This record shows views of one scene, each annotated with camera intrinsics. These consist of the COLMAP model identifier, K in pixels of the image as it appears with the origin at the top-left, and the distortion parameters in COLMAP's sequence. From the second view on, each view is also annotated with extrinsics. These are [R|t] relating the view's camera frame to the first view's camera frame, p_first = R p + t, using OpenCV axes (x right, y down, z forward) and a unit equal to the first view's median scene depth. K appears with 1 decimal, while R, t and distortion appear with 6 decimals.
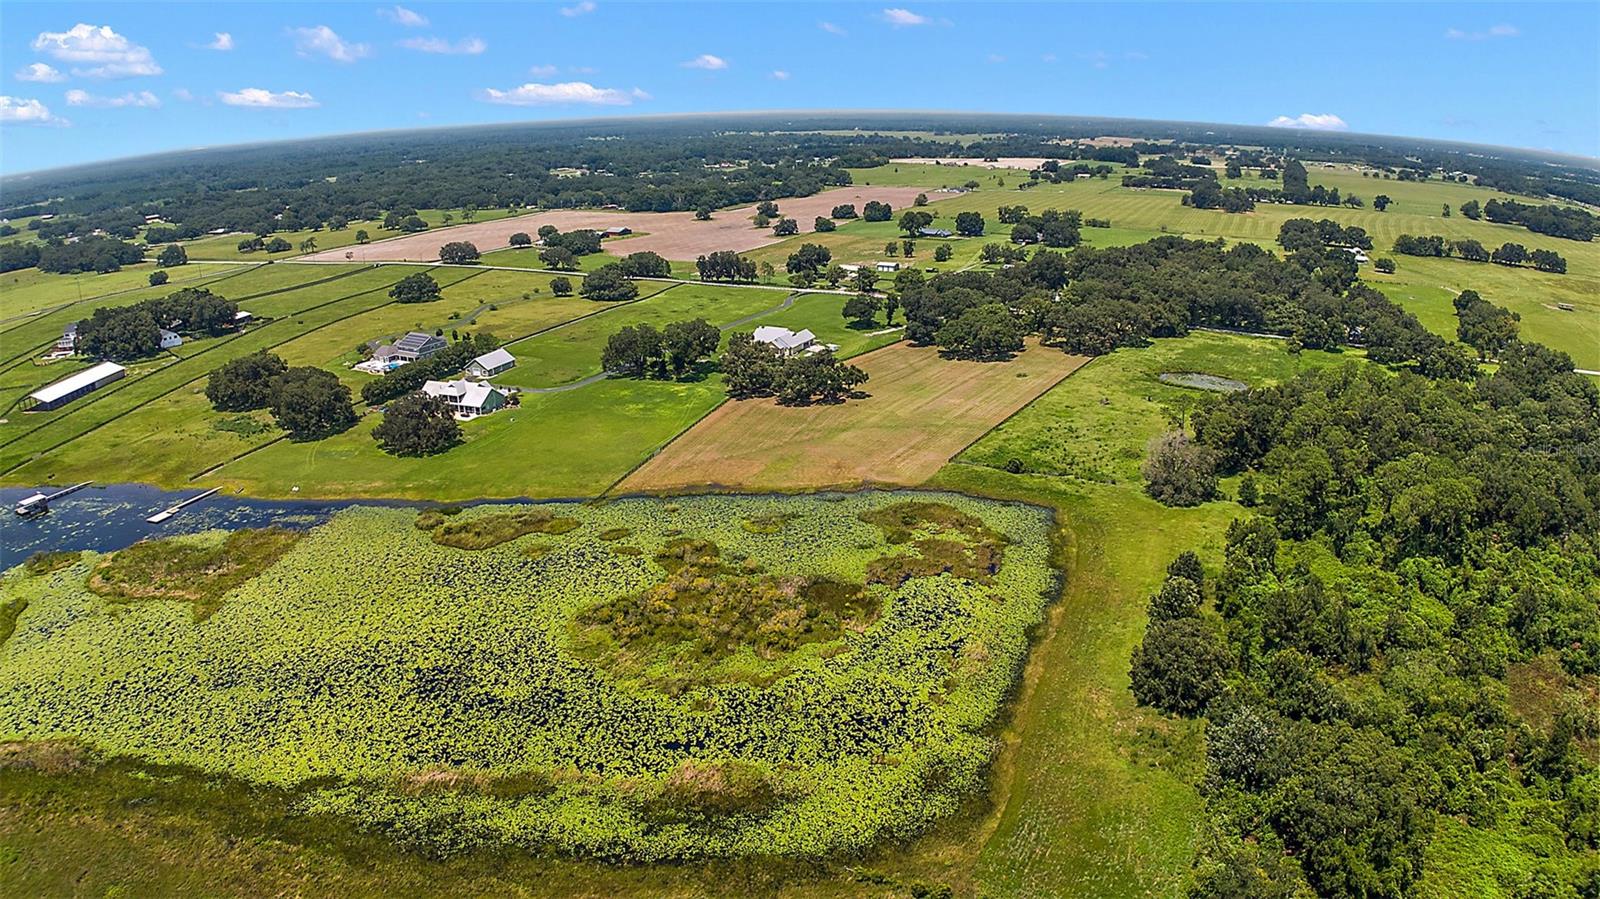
lens RADIAL K [[989.8, 0, 794.7], [0, 989.8, 450.2], [0, 0, 1]] dist [-0.191603, 0.025363]
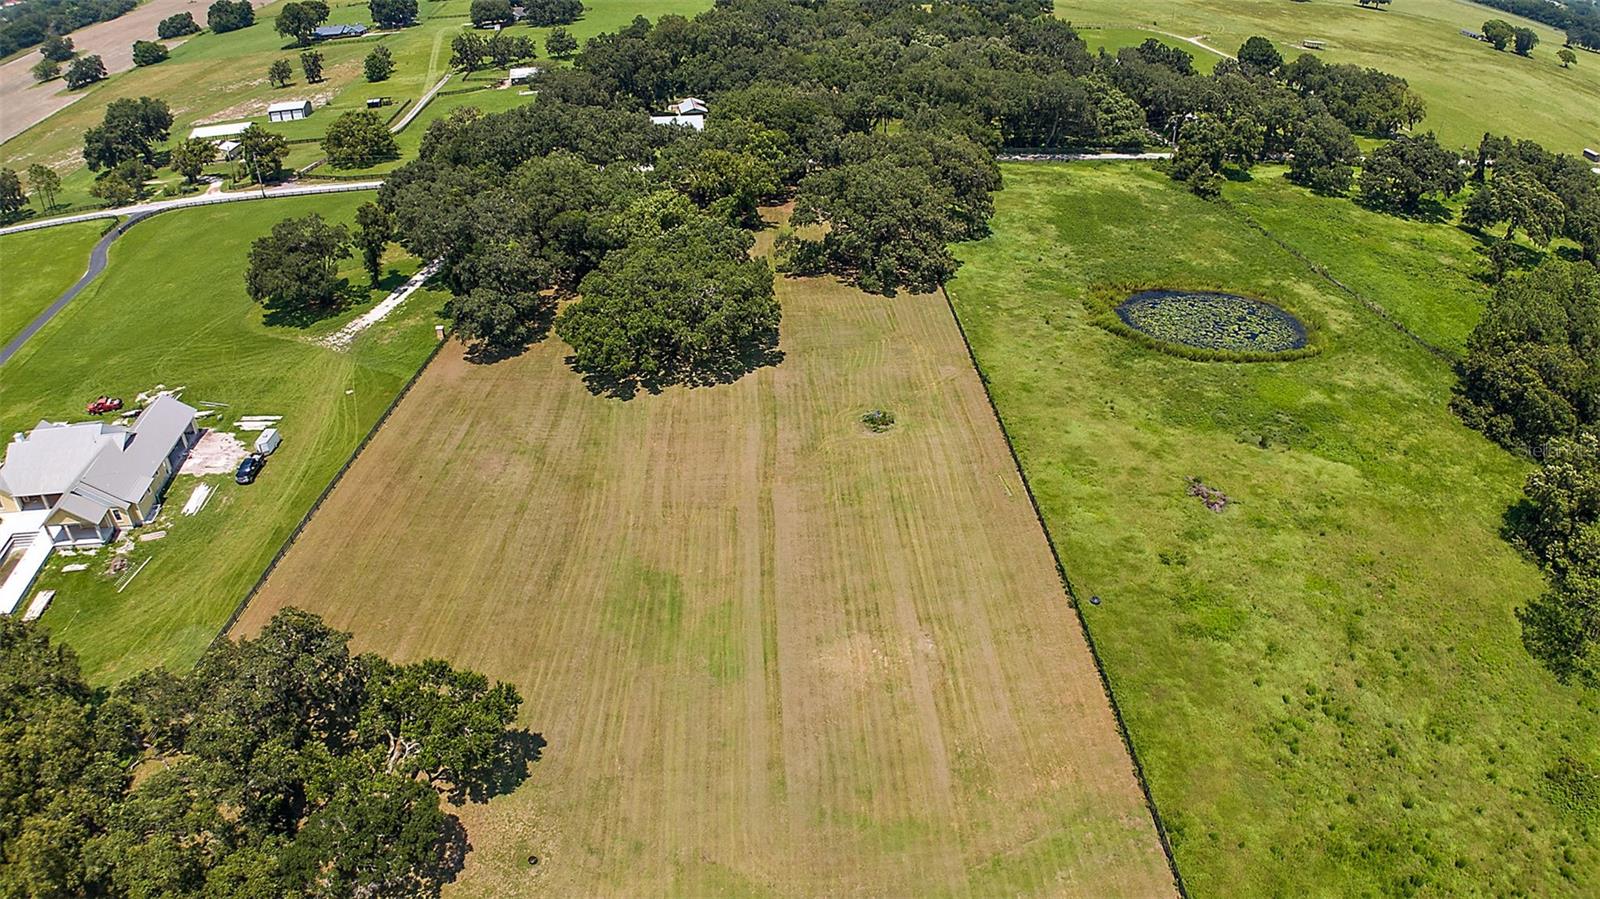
lens RADIAL K [[989.8, 0, 794.7], [0, 989.8, 450.2], [0, 0, 1]] dist [-0.191603, 0.025363]
pose [[0.808891, -0.297899, 0.506904, 0.025077], [0.177746, 0.945701, 0.272134, -0.153902], [-0.560448, -0.130026, 0.817919, 0.673668]]
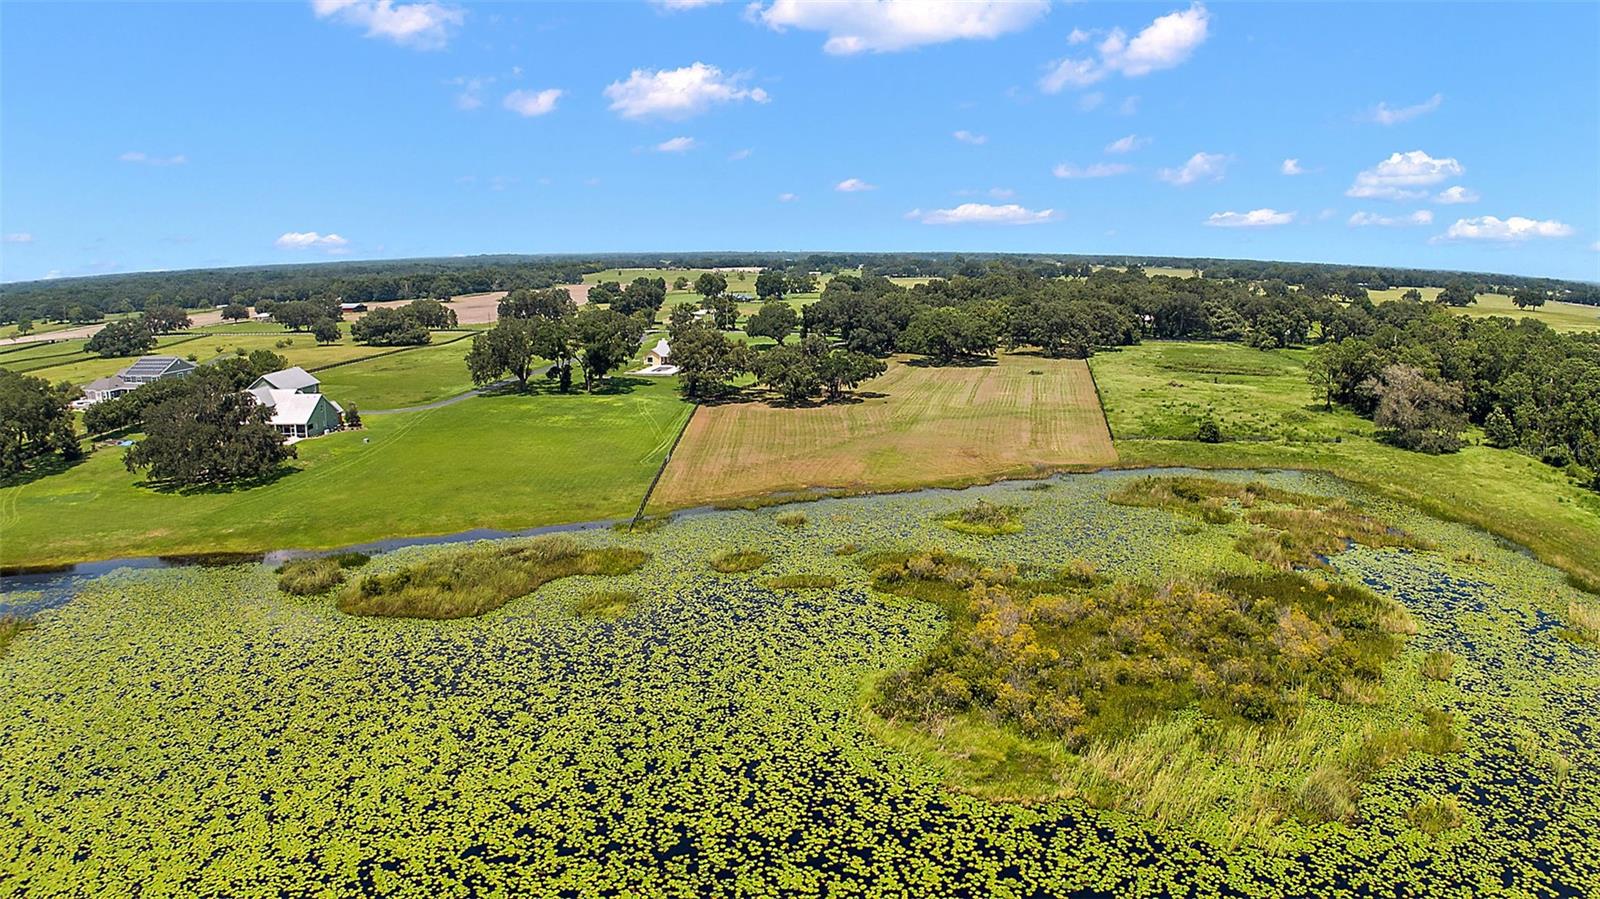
lens RADIAL K [[989.8, 0, 794.7], [0, 989.8, 450.2], [0, 0, 1]] dist [-0.191603, 0.025363]
pose [[0.943645, -0.055707, 0.326238, -0.189884], [0.101180, 0.987096, -0.124111, 0.056913], [-0.315115, 0.150126, 0.937105, 0.315250]]
